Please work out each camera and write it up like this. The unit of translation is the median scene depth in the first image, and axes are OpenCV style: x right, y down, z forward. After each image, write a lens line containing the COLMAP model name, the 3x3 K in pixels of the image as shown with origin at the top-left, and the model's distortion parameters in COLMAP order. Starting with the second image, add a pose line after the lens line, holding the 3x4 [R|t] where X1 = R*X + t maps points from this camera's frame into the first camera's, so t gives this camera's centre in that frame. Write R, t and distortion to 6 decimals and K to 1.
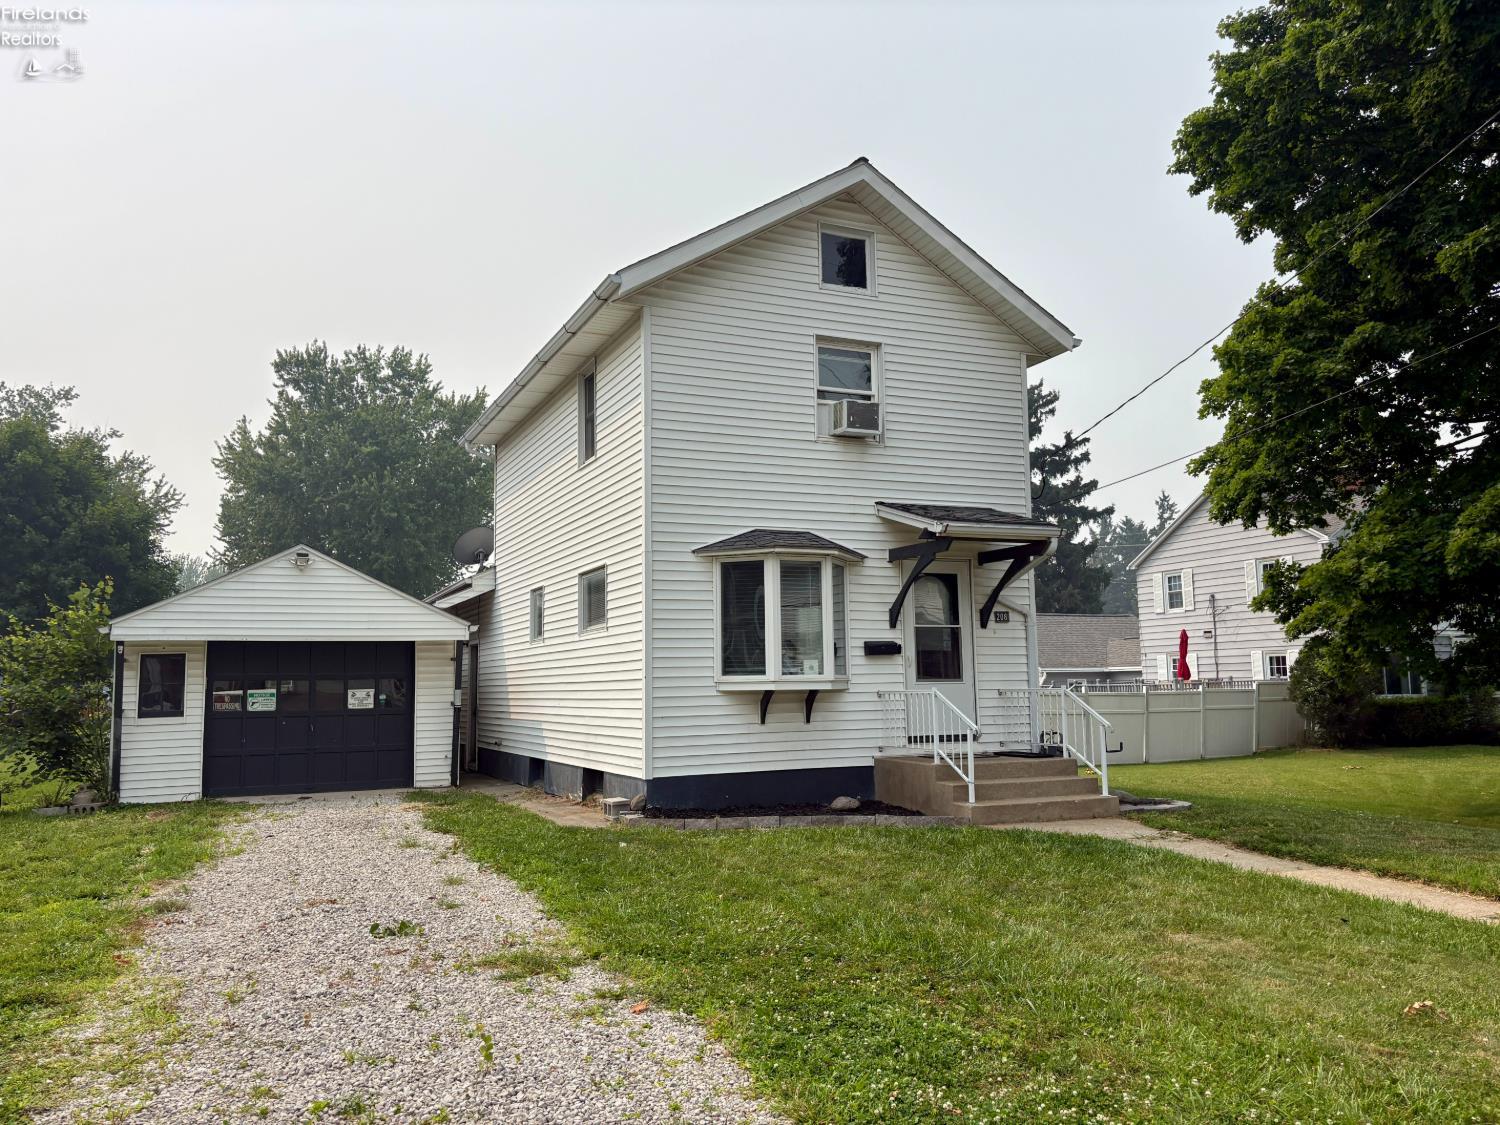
lens RADIAL K [[1145.2, 0, 750.0], [0, 1145.2, 562.5], [0, 0, 1]] dist [0.075279, -0.000542]
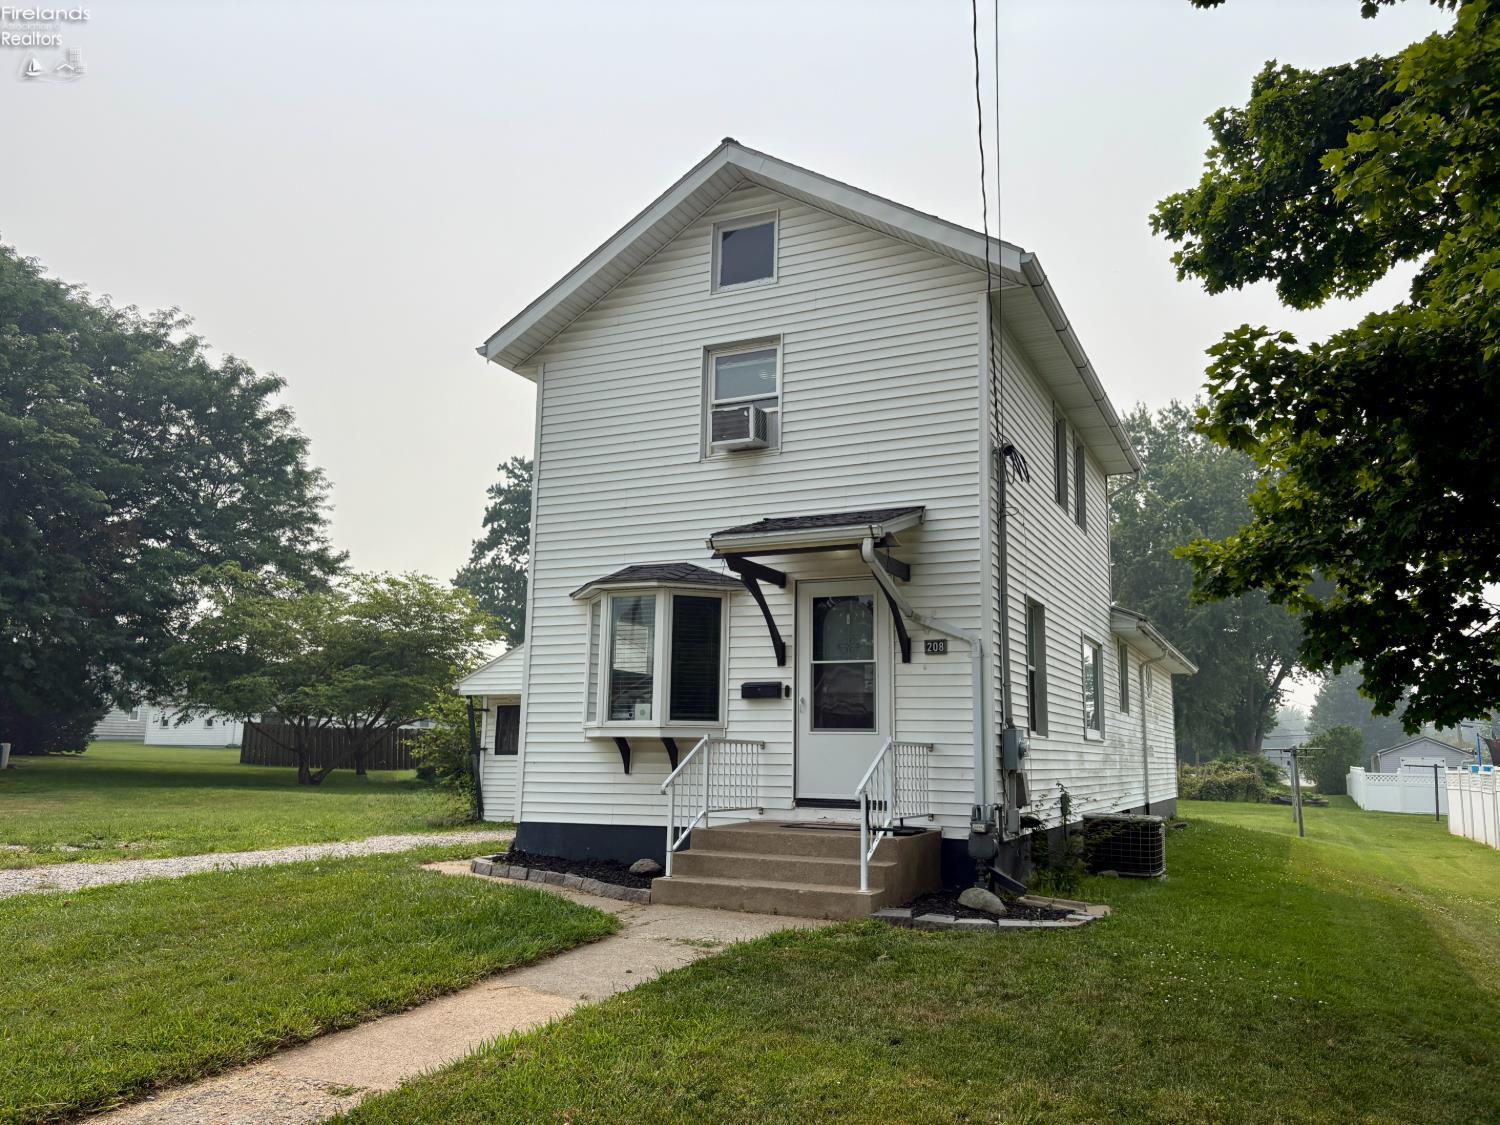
lens RADIAL K [[1133.8, 0, 750.4], [0, 1133.8, 556.8], [0, 0, 1]] dist [0.099820, 0.000536]
pose [[0.650283, -0.106300, -0.752218, 0.739299], [0.059780, 0.994252, -0.088824, 0.050294], [0.757336, 0.012793, 0.652900, 0.438487]]
